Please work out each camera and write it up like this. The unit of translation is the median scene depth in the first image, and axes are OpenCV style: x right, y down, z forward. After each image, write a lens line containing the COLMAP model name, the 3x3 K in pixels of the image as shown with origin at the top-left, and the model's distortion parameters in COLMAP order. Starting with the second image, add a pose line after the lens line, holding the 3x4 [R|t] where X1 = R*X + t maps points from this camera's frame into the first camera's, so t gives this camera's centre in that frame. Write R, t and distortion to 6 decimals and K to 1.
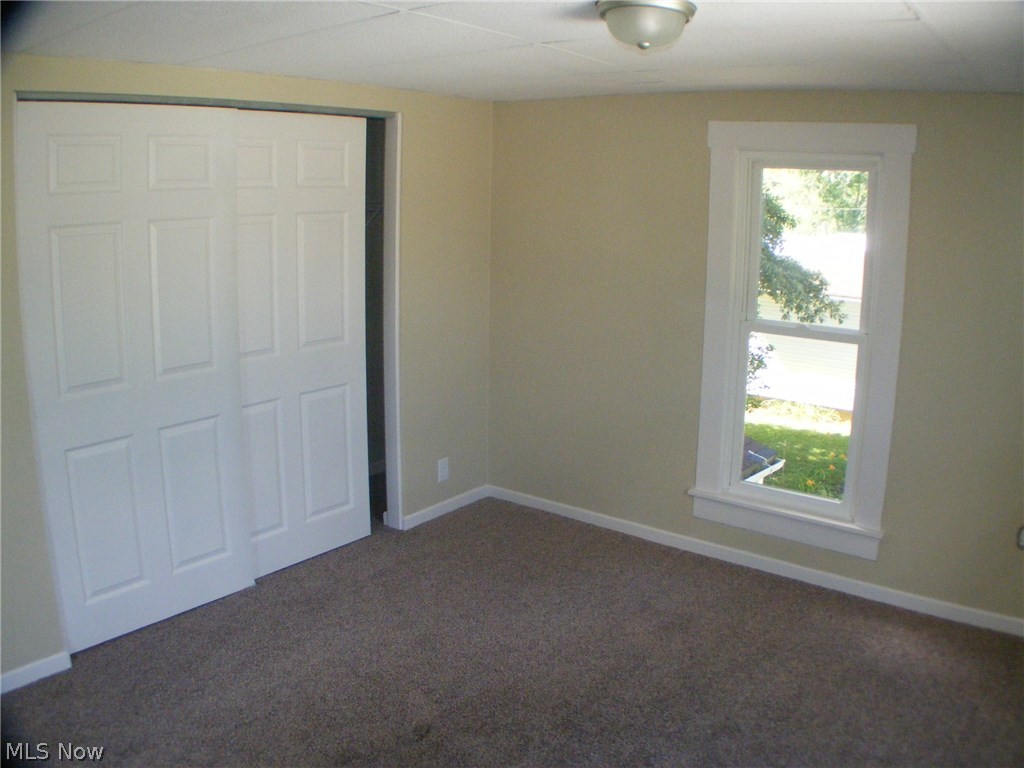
lens RADIAL K [[863.5, 0, 512.0], [0, 863.5, 384.0], [0, 0, 1]] dist [-0.270864, 0.070332]
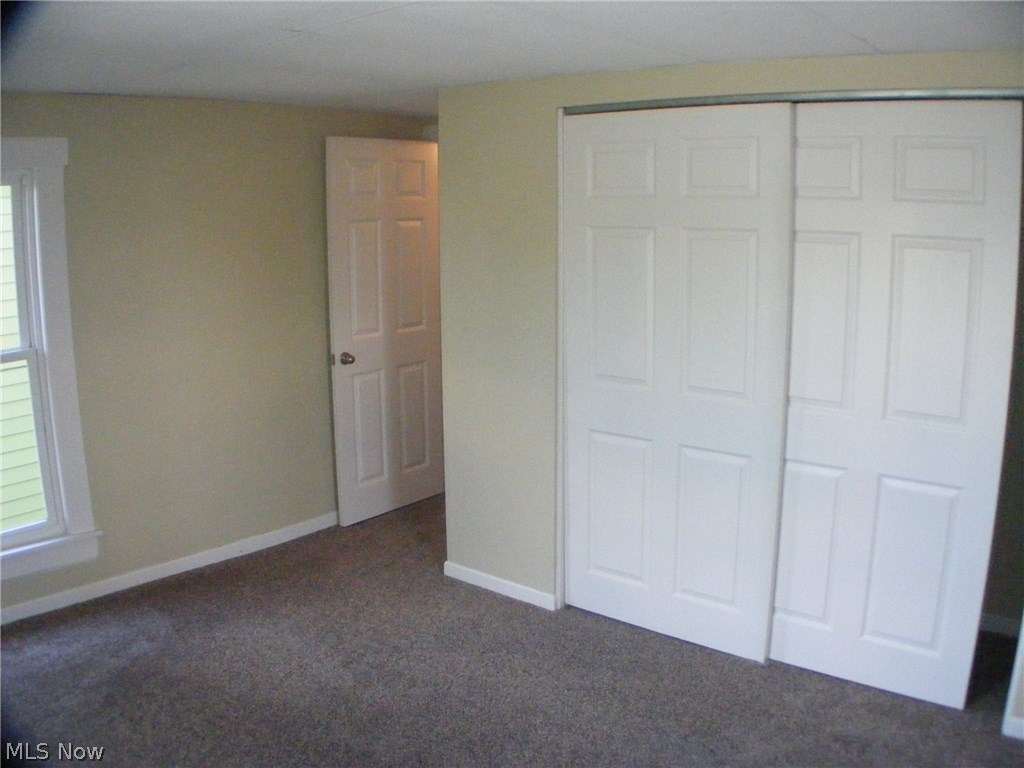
lens RADIAL K [[863.5, 0, 512.0], [0, 863.5, 384.0], [0, 0, 1]] dist [-0.270864, 0.070332]
pose [[-0.038886, 0.177142, -0.983417, 0.570040], [-0.204393, 0.961943, 0.181356, -0.160882], [0.978116, 0.208055, -0.001200, 0.823600]]
